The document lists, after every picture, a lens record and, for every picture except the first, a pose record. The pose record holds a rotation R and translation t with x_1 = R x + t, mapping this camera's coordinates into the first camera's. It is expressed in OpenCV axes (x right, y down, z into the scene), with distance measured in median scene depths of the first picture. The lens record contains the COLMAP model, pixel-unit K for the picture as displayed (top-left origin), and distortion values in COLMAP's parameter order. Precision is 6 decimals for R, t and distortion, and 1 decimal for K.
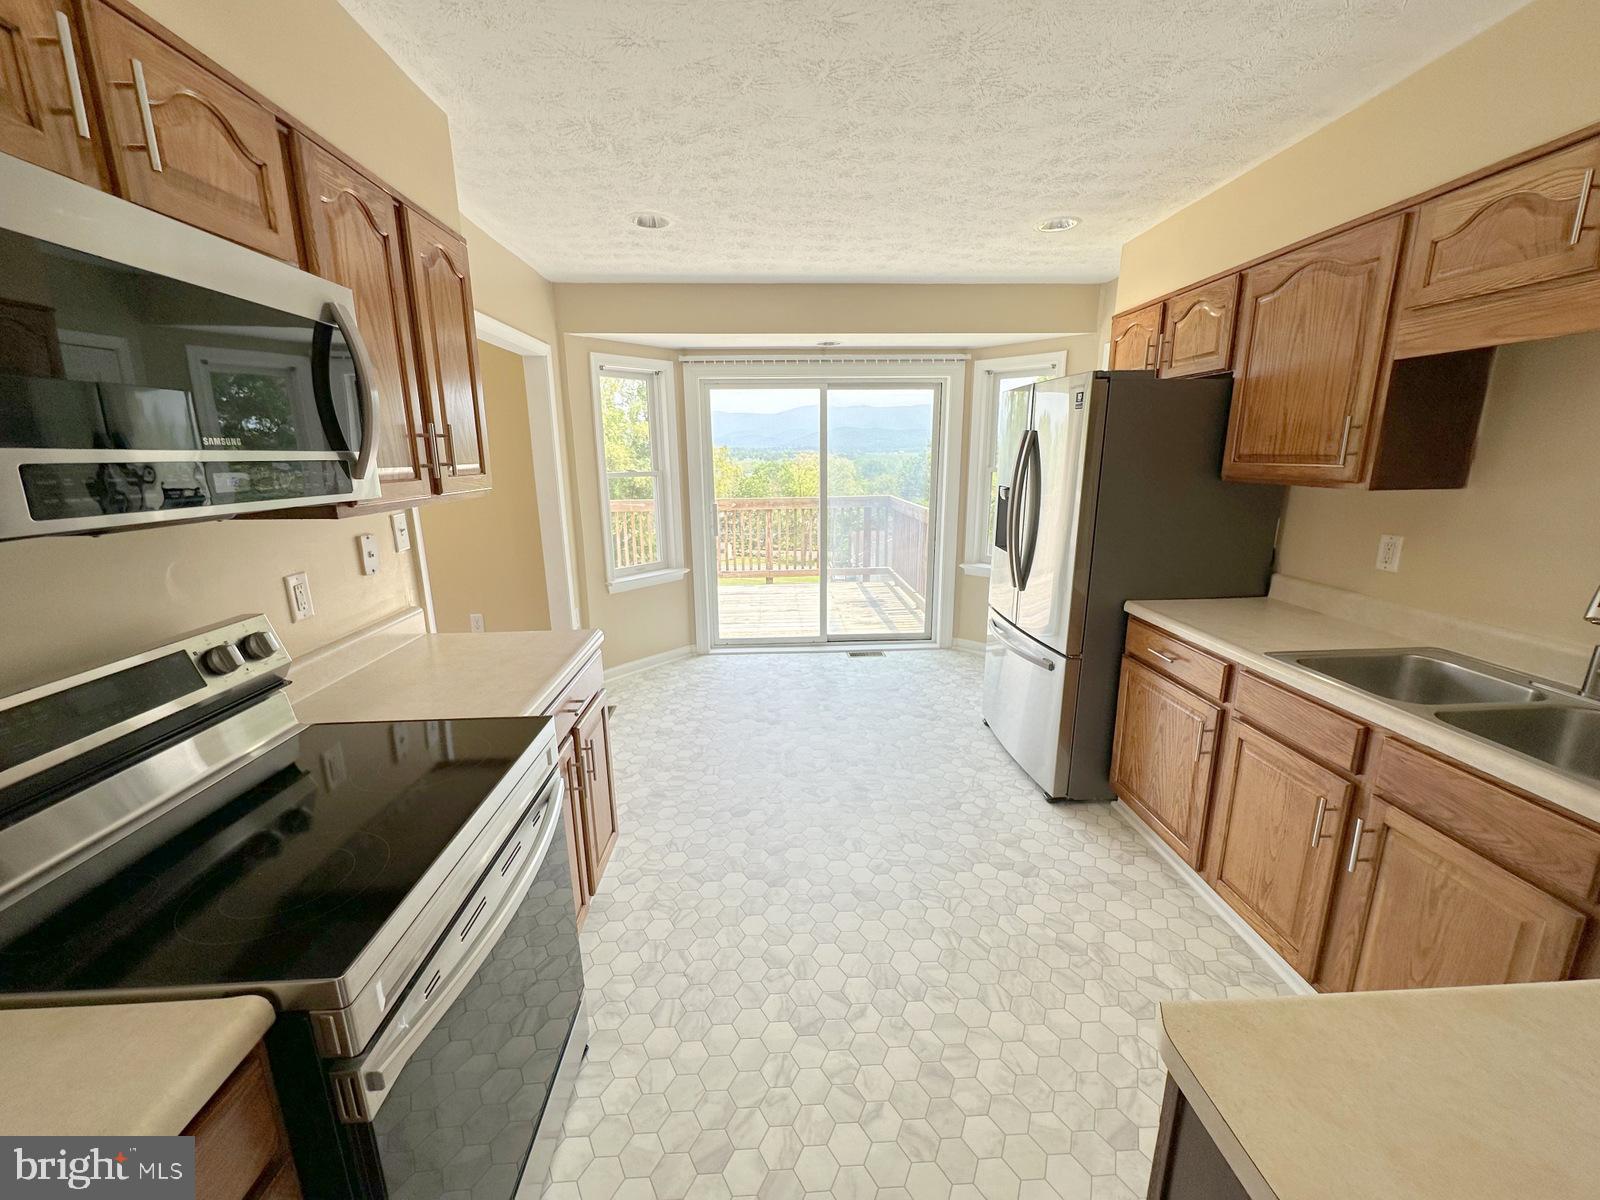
lens RADIAL K [[639.9, 0, 798.4], [0, 639.9, 584.4], [0, 0, 1]] dist [-0.000756, -0.000024]
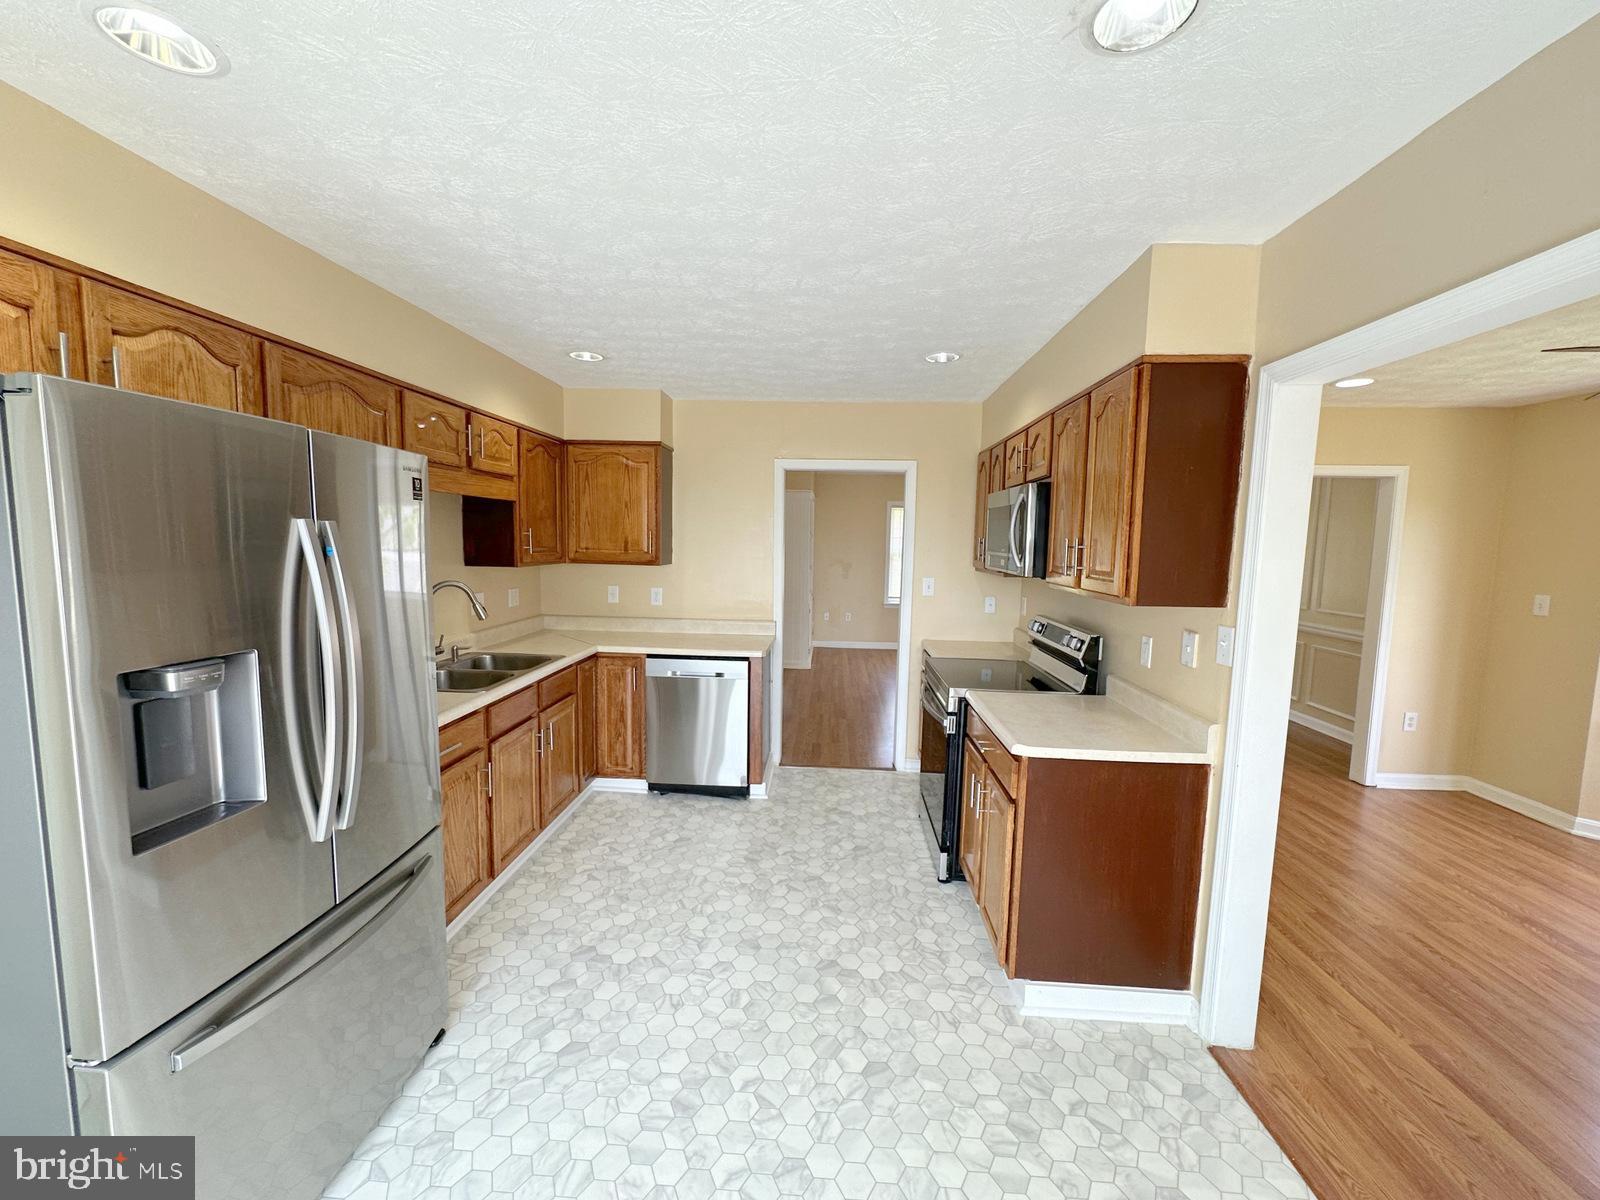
lens RADIAL K [[639.9, 0, 798.8], [0, 639.9, 602.5], [0, 0, 1]] dist [-0.000756, -0.000024]
pose [[-0.994305, -0.014311, 0.105606, -0.088814], [0.017933, 0.954346, 0.298165, -0.404826], [-0.105052, 0.298361, -0.948654, 1.844674]]
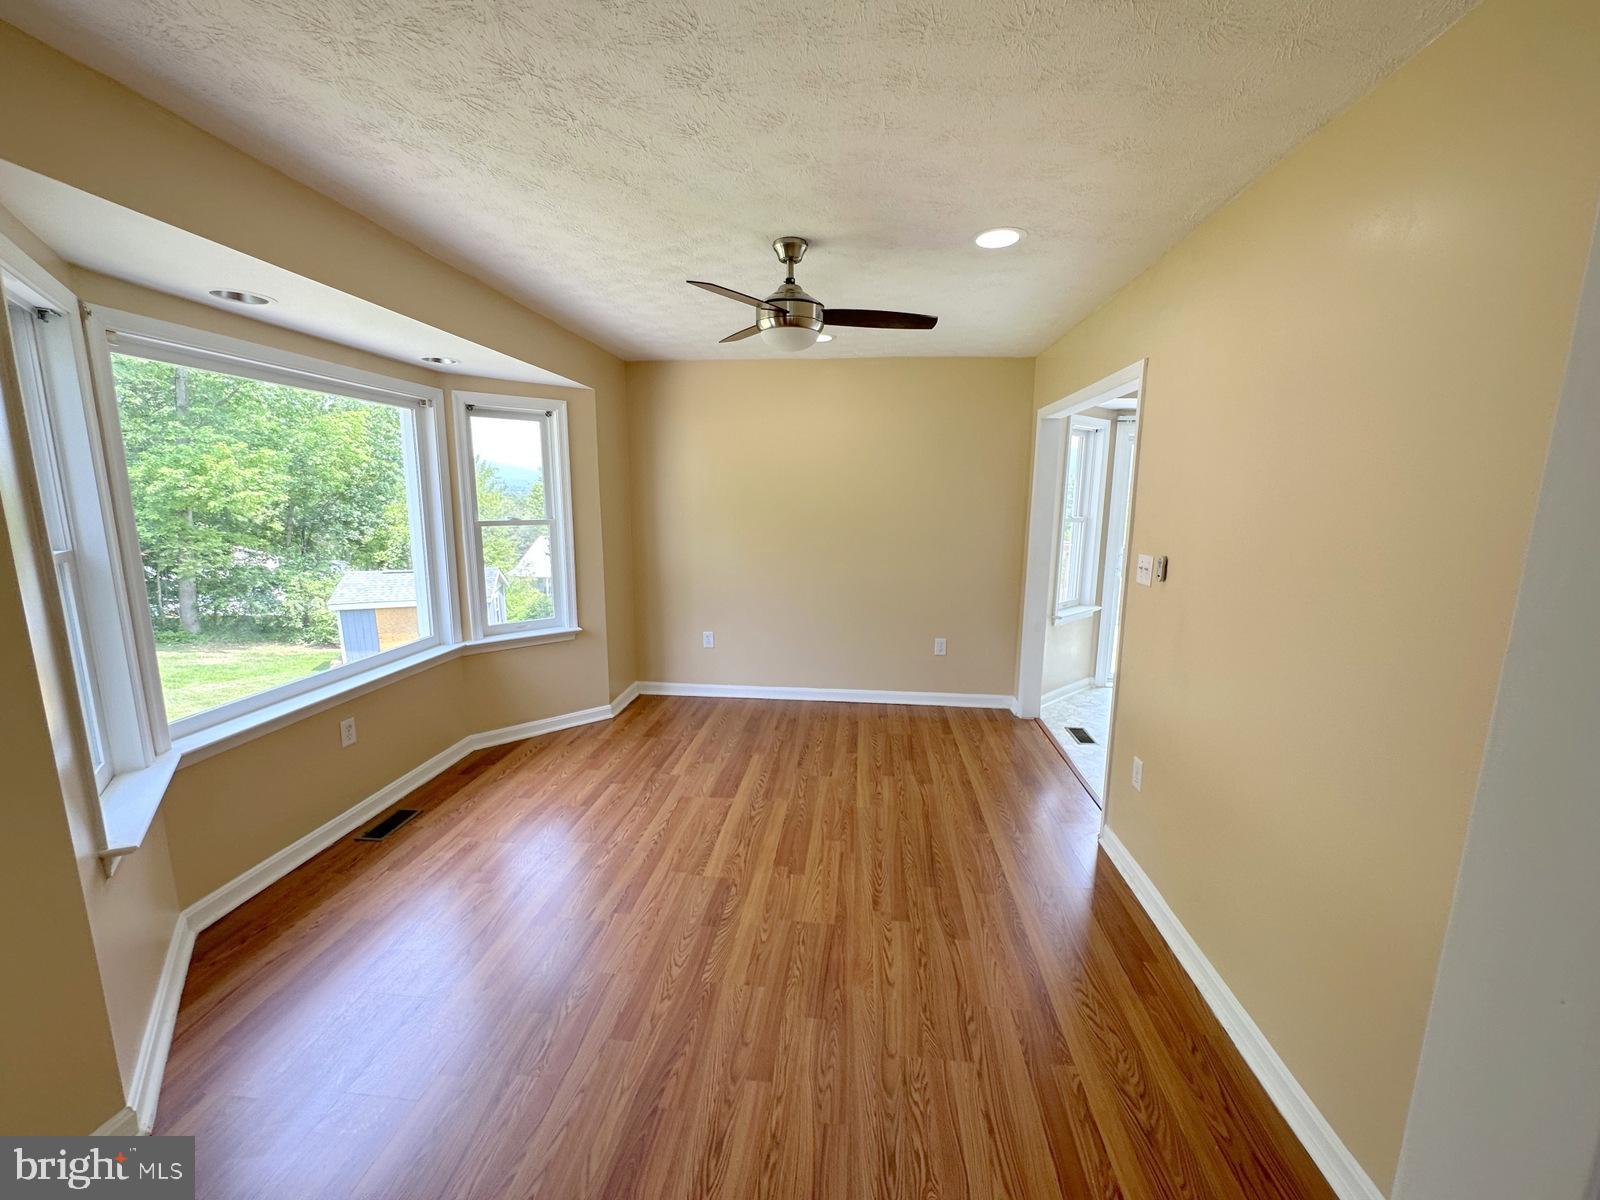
lens RADIAL K [[639.9, 0, 806.8], [0, 639.9, 599.9], [0, 0, 1]] dist [-0.000756, -0.000024]
pose [[0.988688, 0.055032, -0.139526, -1.073542], [-0.059646, 0.997795, -0.029099, 0.050182], [0.137617, 0.037092, 0.989791, -0.308331]]
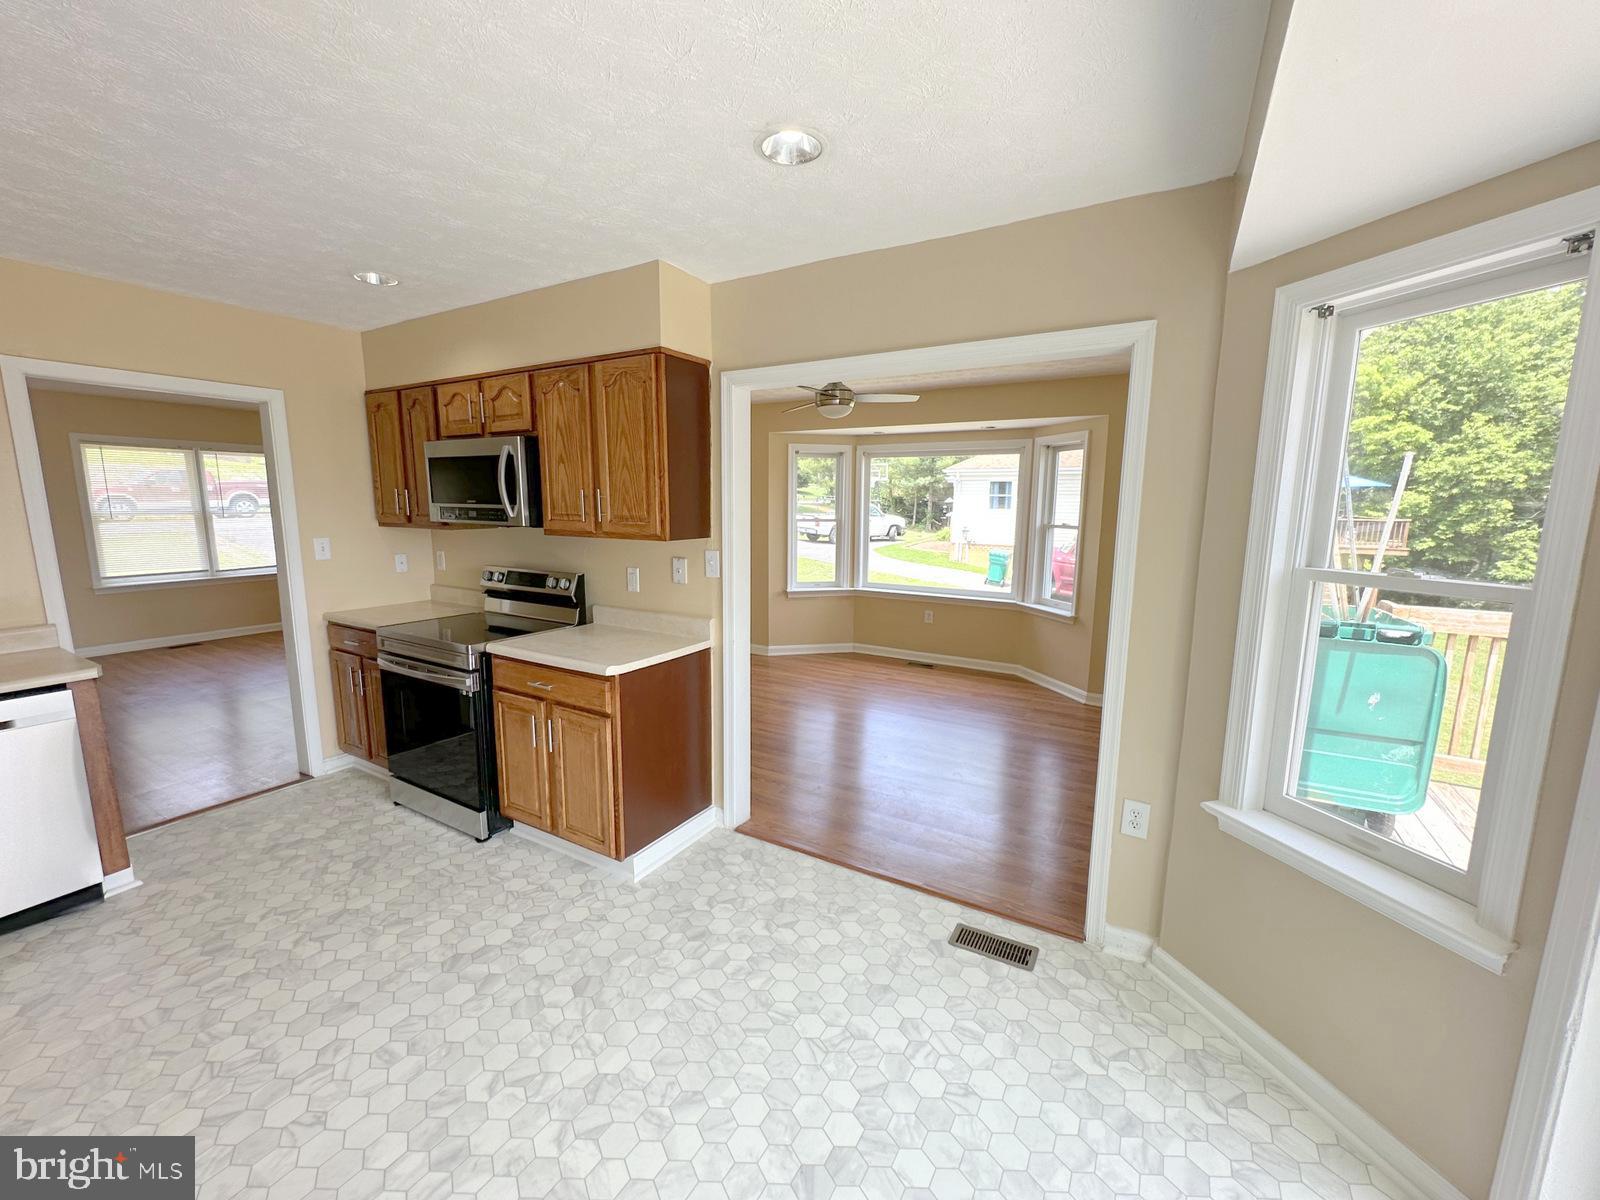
lens RADIAL K [[639.9, 0, 797.9], [0, 639.9, 602.5], [0, 0, 1]] dist [-0.000756, -0.000024]
pose [[-0.549696, 0.141658, -0.823266, 0.393995], [-0.170105, 0.945887, 0.276337, -0.384170], [0.817862, 0.291943, -0.495853, 1.761459]]
